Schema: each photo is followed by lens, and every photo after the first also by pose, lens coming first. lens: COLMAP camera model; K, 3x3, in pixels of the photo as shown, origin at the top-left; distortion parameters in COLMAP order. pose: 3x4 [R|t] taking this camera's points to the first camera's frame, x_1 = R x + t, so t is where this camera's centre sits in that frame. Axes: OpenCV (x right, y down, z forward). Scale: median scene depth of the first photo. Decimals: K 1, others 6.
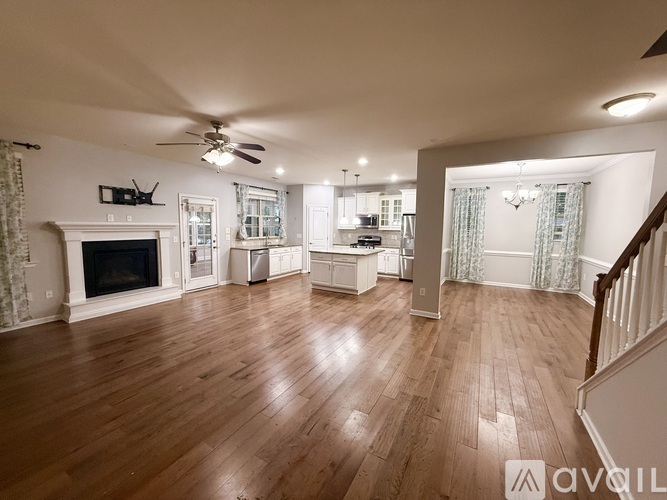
lens RADIAL K [[267.1, 0, 333.5], [0, 267.1, 251.7], [0, 0, 1]] dist [-0.000454, 0.000093]
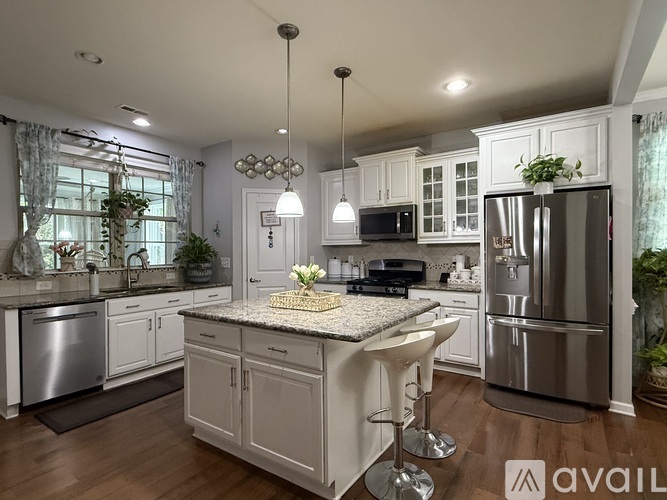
lens RADIAL K [[355.1, 0, 333.0], [0, 355.1, 250.5], [0, 0, 1]] dist [-0.001126, 0.000795]
pose [[0.996573, -0.021369, -0.079915, 0.089439], [0.013636, 0.995279, -0.096091, -0.024364], [0.081591, 0.094672, 0.992159, 0.494044]]
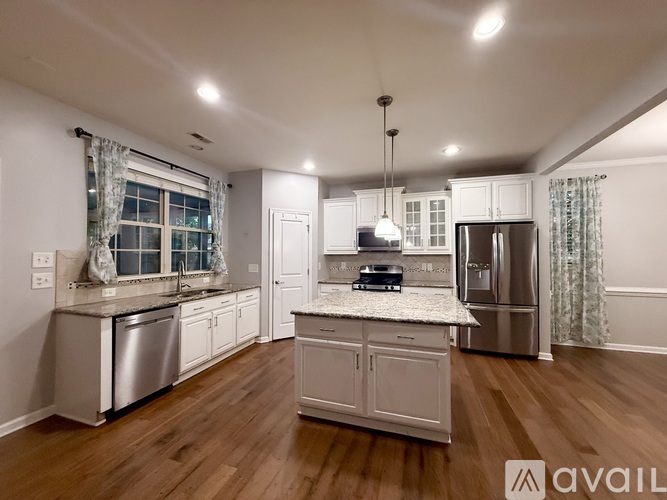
lens RADIAL K [[267.1, 0, 333.8], [0, 267.1, 249.5], [0, 0, 1]] dist [-0.000454, 0.000093]
pose [[0.979585, -0.010453, 0.200760, -0.086172], [0.033408, 0.993226, -0.111293, -0.035826], [-0.198236, 0.115728, 0.973298, 0.503475]]
